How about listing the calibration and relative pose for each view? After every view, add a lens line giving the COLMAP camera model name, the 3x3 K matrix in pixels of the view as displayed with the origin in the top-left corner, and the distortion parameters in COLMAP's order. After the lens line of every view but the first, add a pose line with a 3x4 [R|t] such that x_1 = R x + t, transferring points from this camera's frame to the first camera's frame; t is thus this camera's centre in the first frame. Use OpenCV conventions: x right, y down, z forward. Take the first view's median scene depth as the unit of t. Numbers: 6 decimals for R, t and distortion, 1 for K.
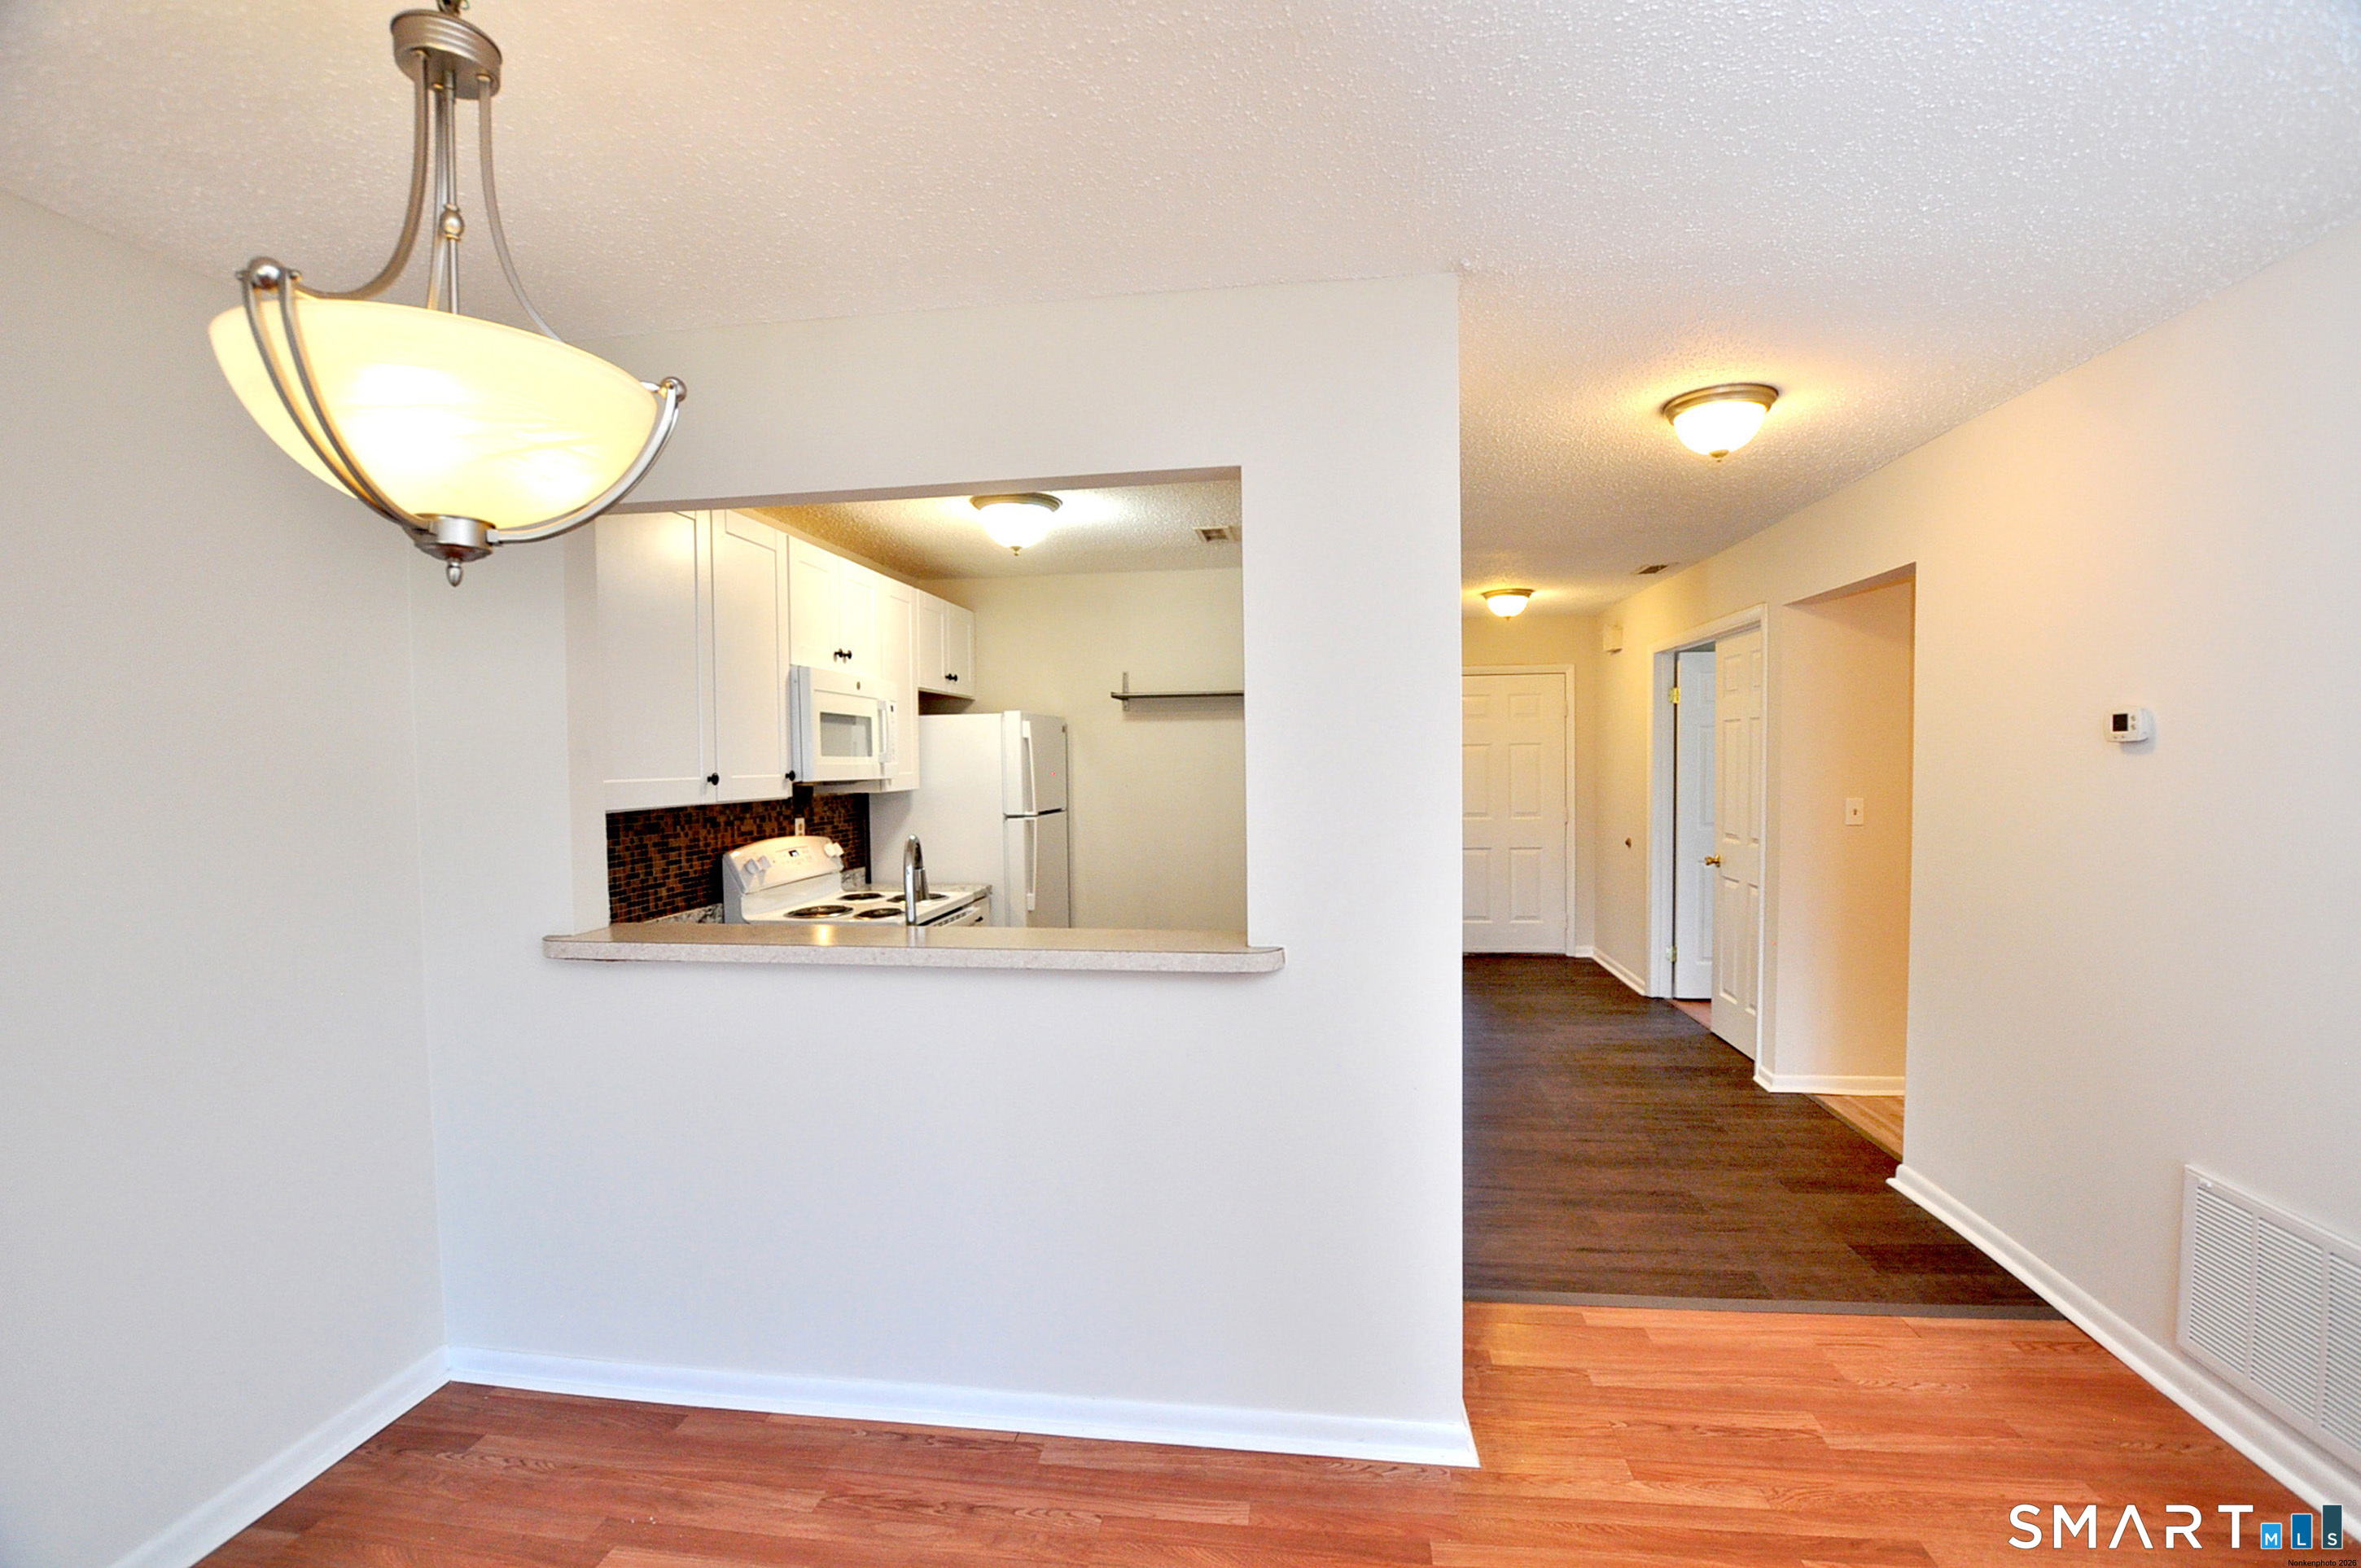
lens RADIAL K [[1042.0, 0, 1180.5], [0, 1042.0, 784.0], [0, 0, 1]] dist [-0.042702, 0.013022]
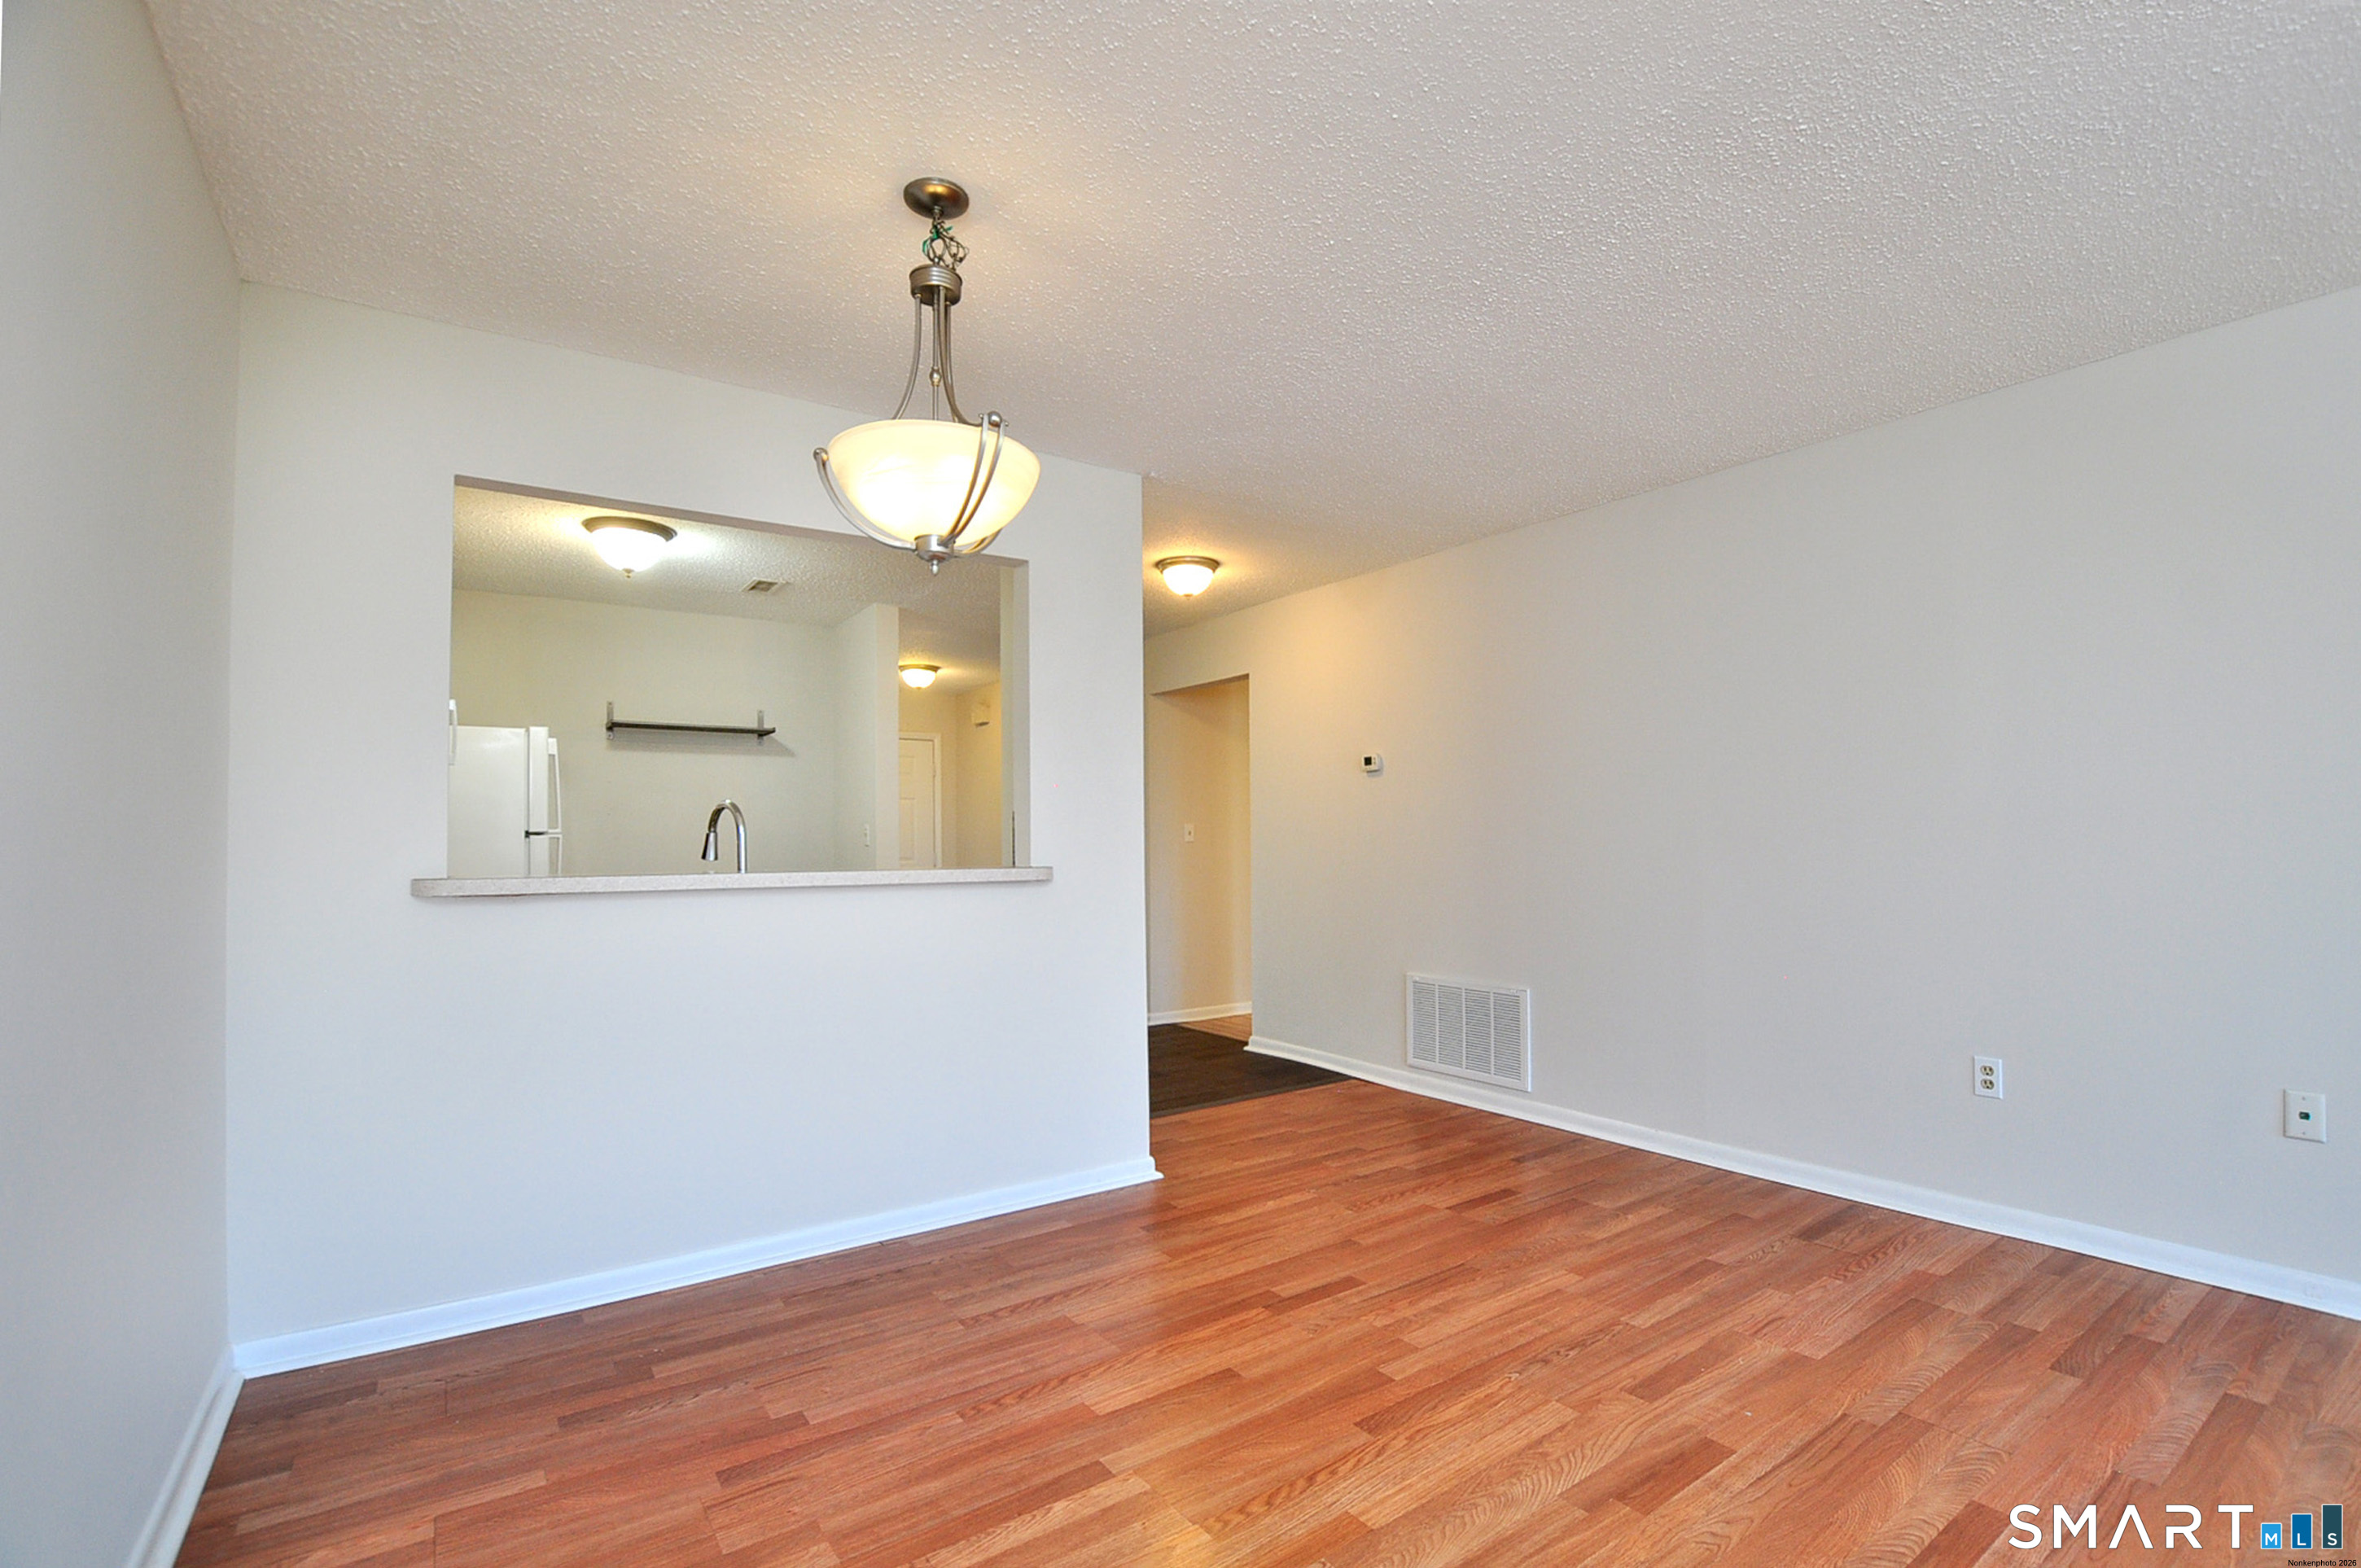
lens RADIAL K [[1048.3, 0, 1188.0], [0, 1048.3, 792.3], [0, 0, 1]] dist [-0.000847, -0.005798]
pose [[0.740182, 0.034993, 0.671496, -0.645759], [0.017760, 0.997279, -0.071547, 0.128648], [-0.672173, 0.064883, 0.737546, -0.247517]]
